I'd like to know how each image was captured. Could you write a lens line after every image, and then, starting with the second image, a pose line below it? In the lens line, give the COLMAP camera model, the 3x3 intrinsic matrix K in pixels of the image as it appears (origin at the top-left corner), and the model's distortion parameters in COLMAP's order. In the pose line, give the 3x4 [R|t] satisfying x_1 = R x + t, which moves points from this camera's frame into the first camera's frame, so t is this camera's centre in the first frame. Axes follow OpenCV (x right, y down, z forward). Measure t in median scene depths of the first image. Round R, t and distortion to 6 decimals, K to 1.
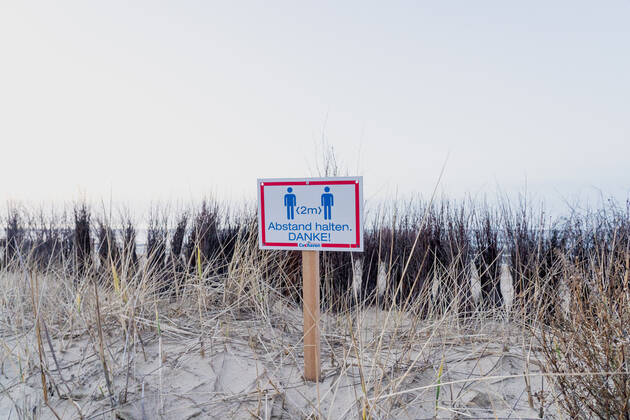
lens RADIAL K [[451.4, 0, 309.7], [0, 451.4, 218.5], [0, 0, 1]] dist [-0.009158, 0.006761]
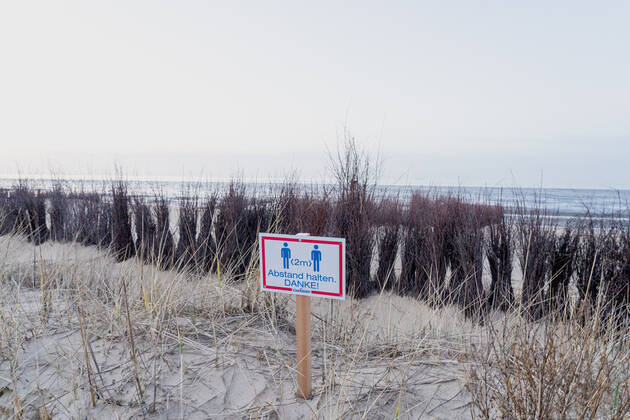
lens RADIAL K [[466.4, 0, 314.5], [0, 466.4, 202.7], [0, 0, 1]] dist [-0.013154, 0.001090]
pose [[0.997028, 0.019868, -0.074433, 0.119922], [-0.012947, 0.995645, 0.092327, -0.285618], [0.075943, -0.091089, 0.992943, -0.199103]]
